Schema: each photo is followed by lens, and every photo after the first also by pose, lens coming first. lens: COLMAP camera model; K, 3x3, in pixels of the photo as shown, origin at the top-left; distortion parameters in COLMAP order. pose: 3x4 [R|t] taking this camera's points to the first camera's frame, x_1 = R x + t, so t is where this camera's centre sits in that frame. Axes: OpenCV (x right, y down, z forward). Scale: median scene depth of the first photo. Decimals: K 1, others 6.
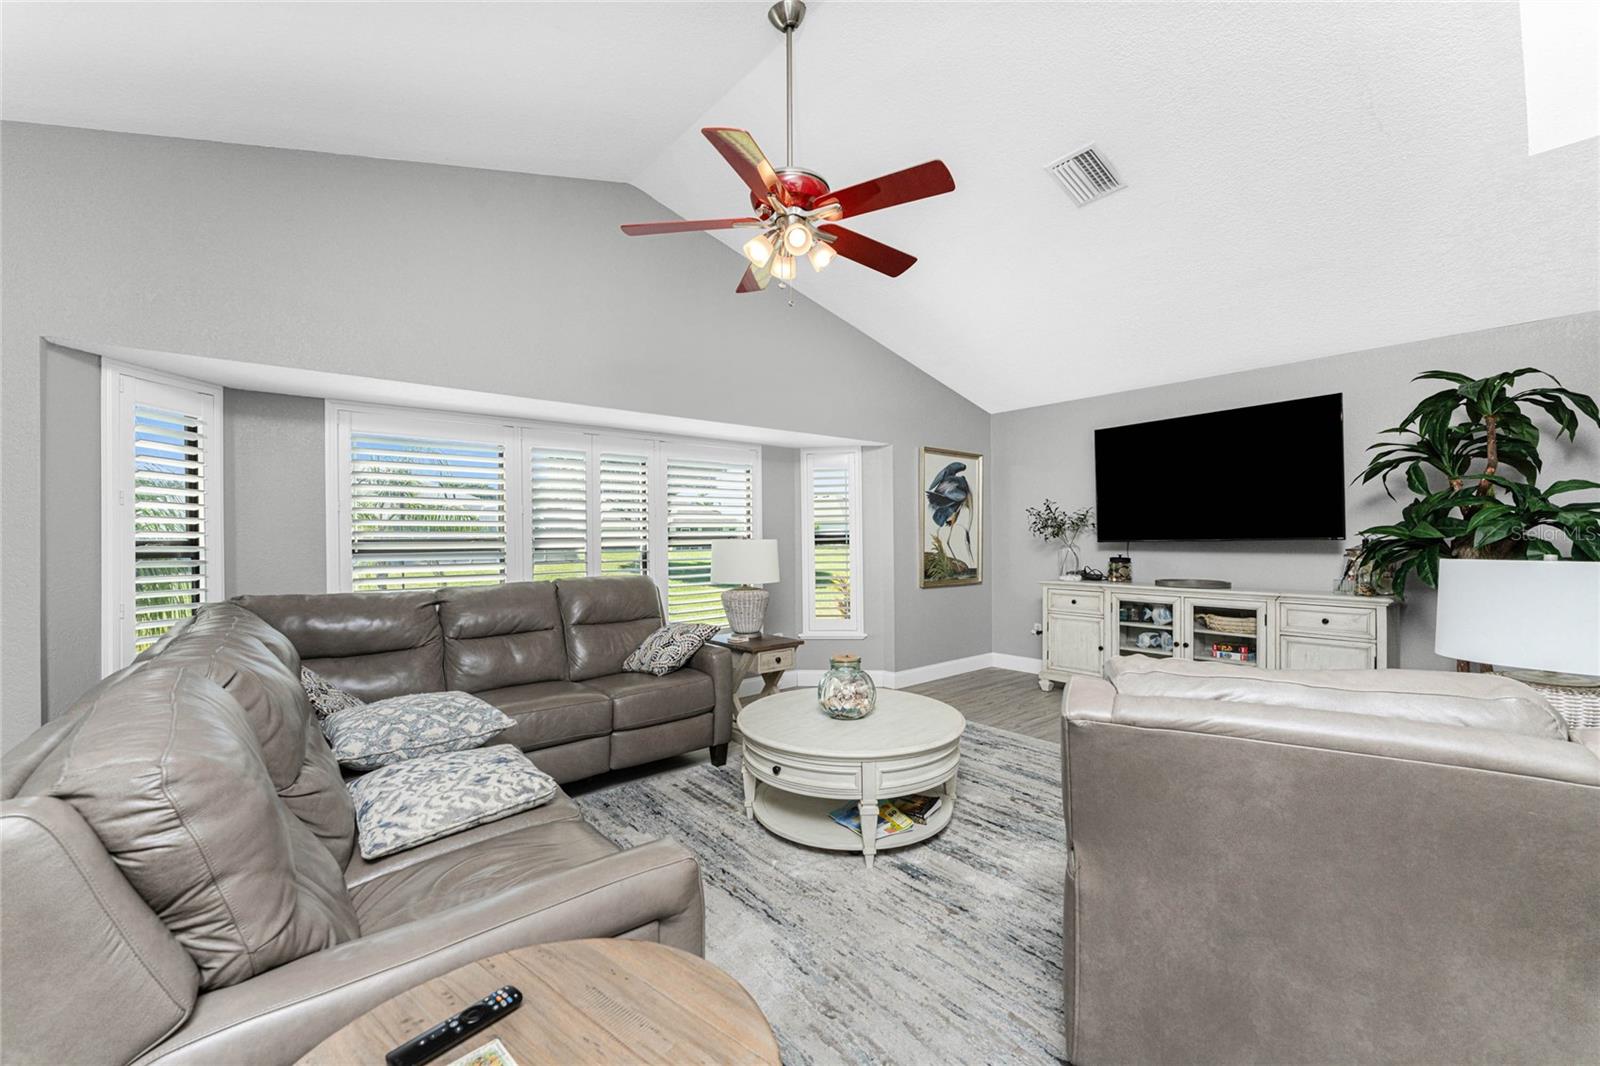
lens RADIAL K [[645.3, 0, 806.2], [0, 645.3, 535.4], [0, 0, 1]] dist [-0.002329, -0.000037]
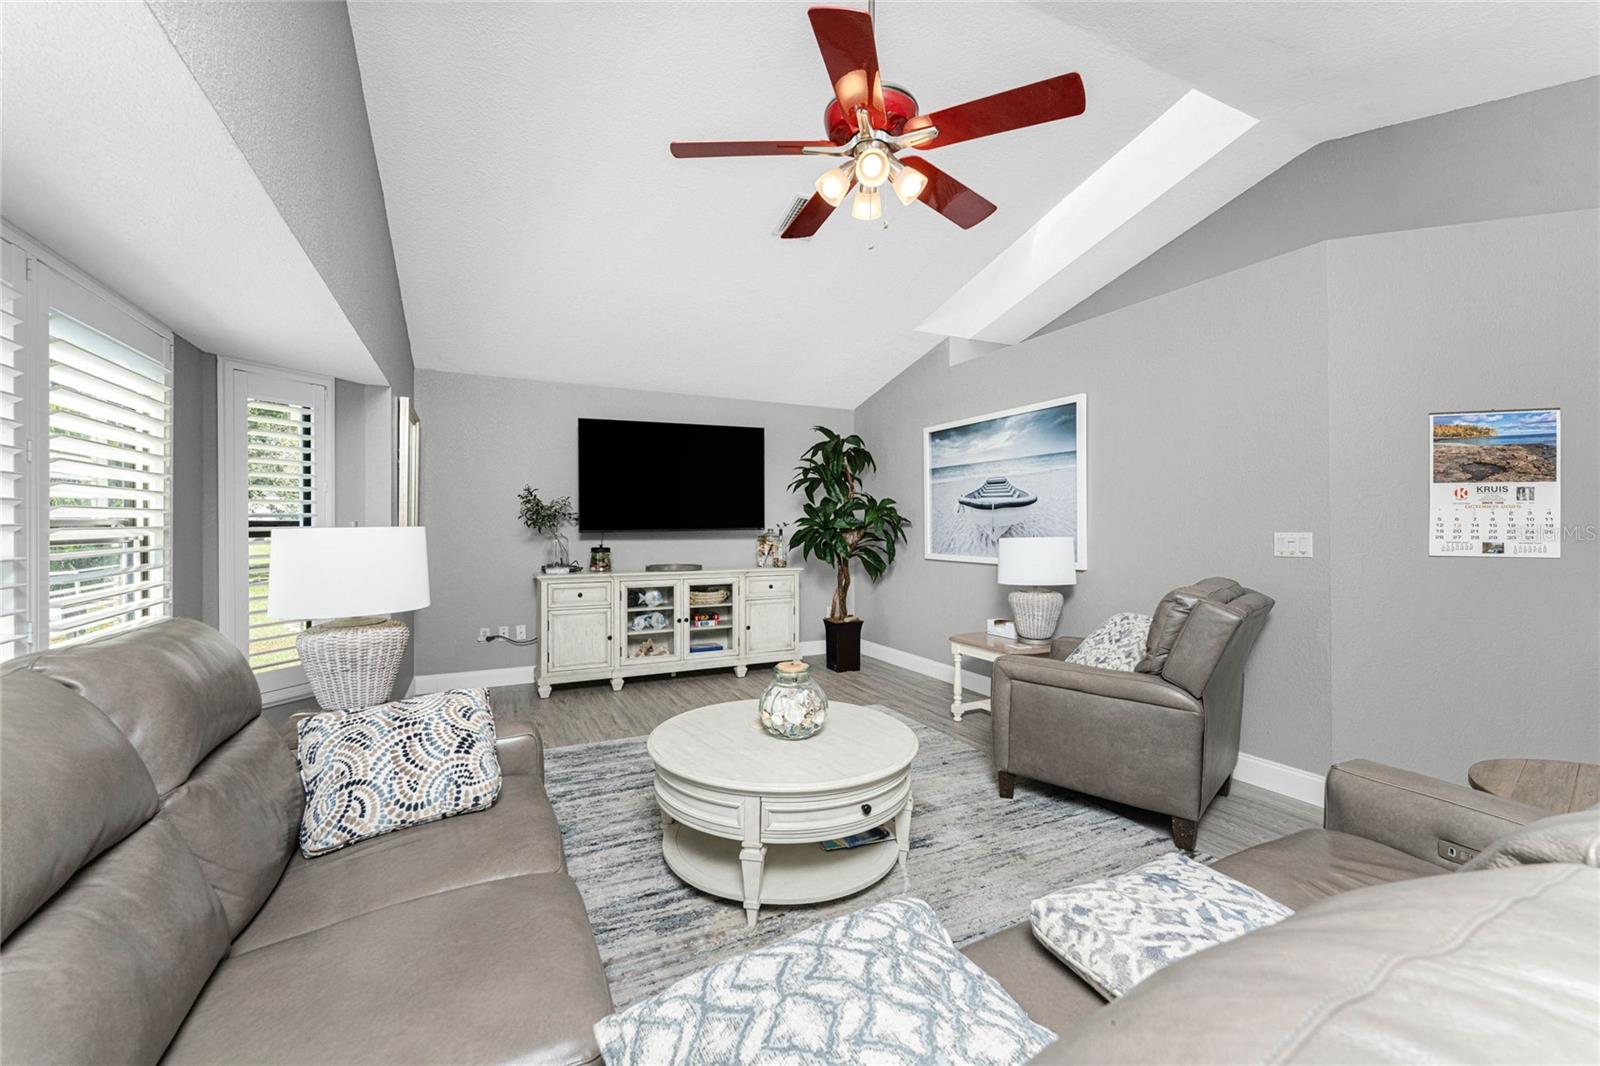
lens RADIAL K [[645.3, 0, 805.7], [0, 645.3, 529.1], [0, 0, 1]] dist [-0.002329, -0.000037]
pose [[0.224128, -0.000186, 0.974560, -0.475007], [-0.004008, 0.999991, 0.001112, 0.002401], [-0.974552, -0.004155, 0.224125, 0.488380]]
